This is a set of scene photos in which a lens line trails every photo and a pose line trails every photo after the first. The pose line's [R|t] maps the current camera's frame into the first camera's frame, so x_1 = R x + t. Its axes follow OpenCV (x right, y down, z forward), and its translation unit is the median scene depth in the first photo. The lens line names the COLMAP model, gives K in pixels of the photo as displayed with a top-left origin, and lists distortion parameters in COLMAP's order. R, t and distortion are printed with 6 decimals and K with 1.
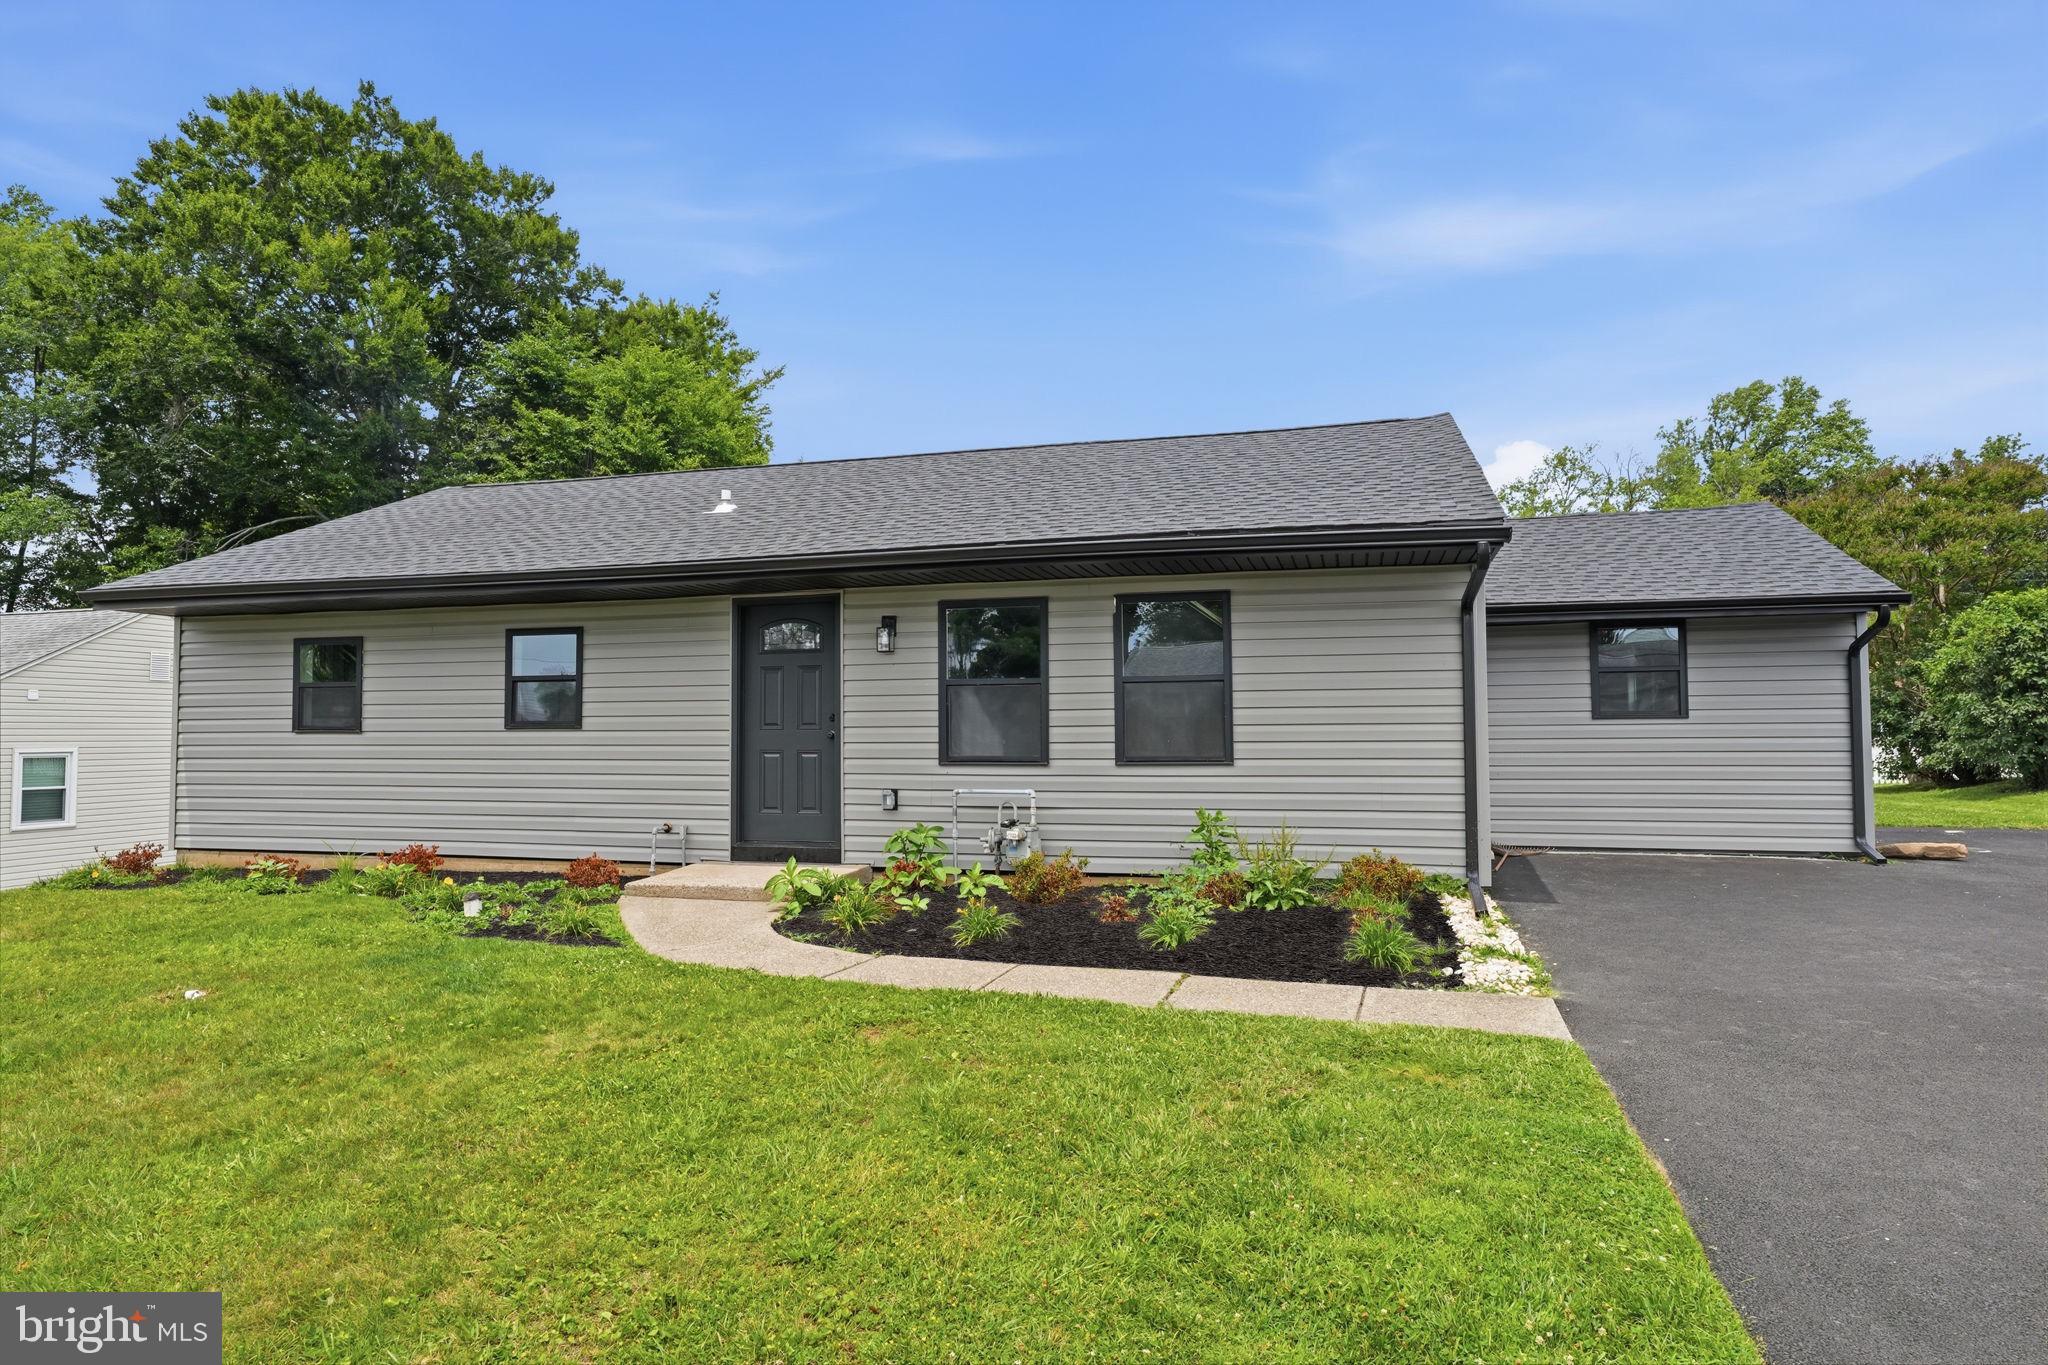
lens RADIAL K [[1185.0, 0, 1020.0], [0, 1185.0, 678.9], [0, 0, 1]] dist [-0.003653, 0.004967]
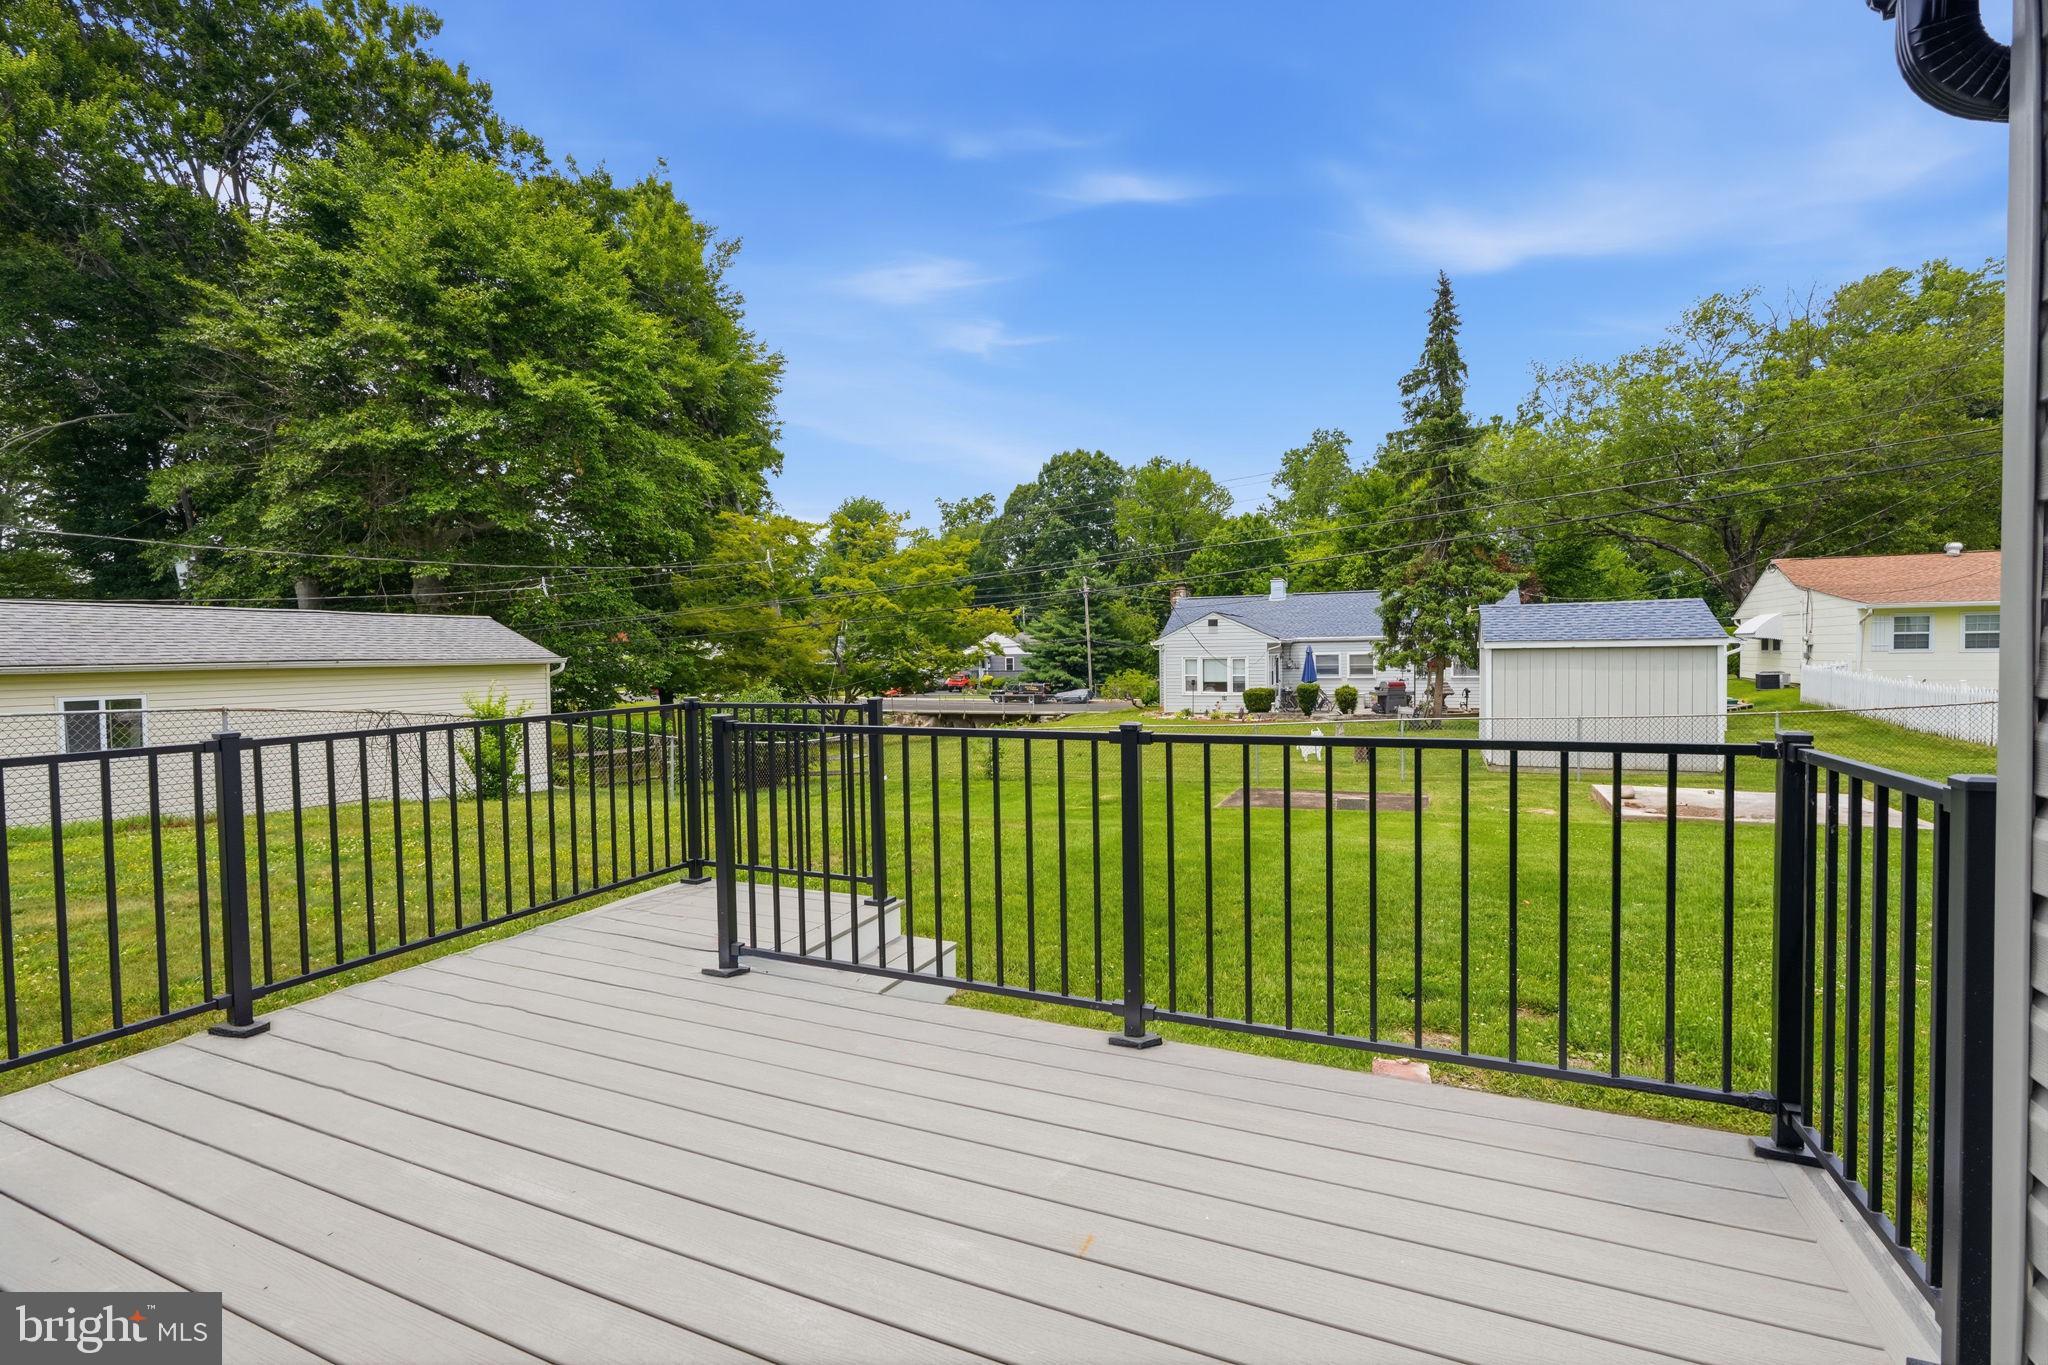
lens RADIAL K [[913.4, 0, 1024.0], [0, 913.4, 682.5], [0, 0, 1]] dist [-0.001902, 0.000734]
pose [[0.989059, -0.008865, -0.147256, 0.136050], [0.020590, 0.996718, 0.078293, 0.015886], [0.146079, -0.080468, 0.985995, 0.475918]]
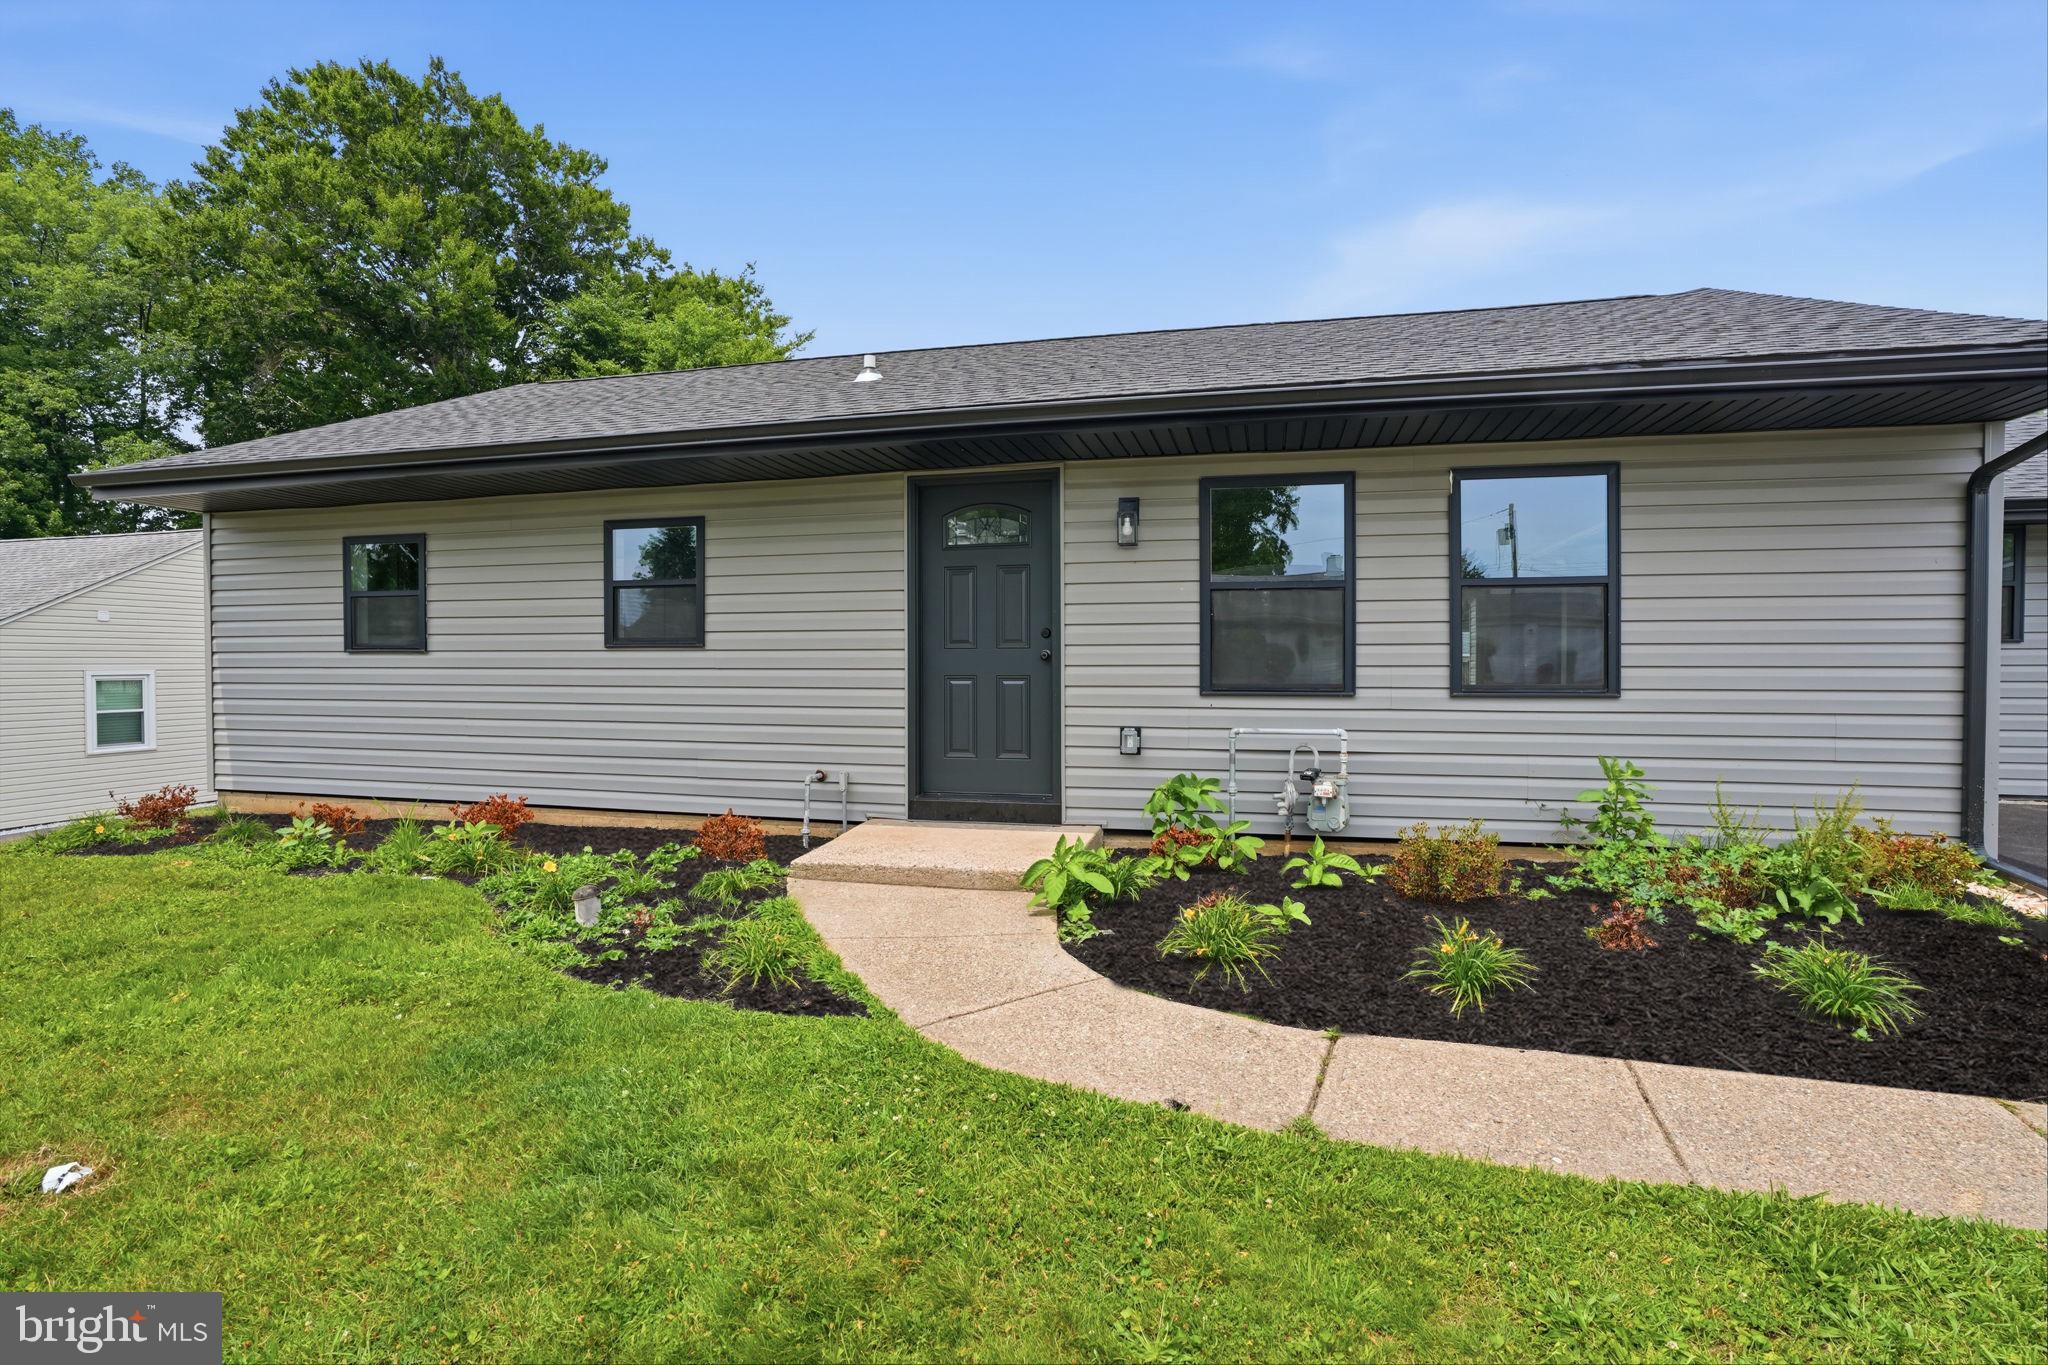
lens RADIAL K [[979.9, 0, 1020.5], [0, 979.9, 672.1], [0, 0, 1]] dist [-0.061834, 0.025677]
pose [[0.999466, 0.002513, 0.032582, -0.046802], [-0.004370, 0.998361, 0.057067, 0.005311], [-0.032385, -0.057178, 0.997839, 0.090008]]
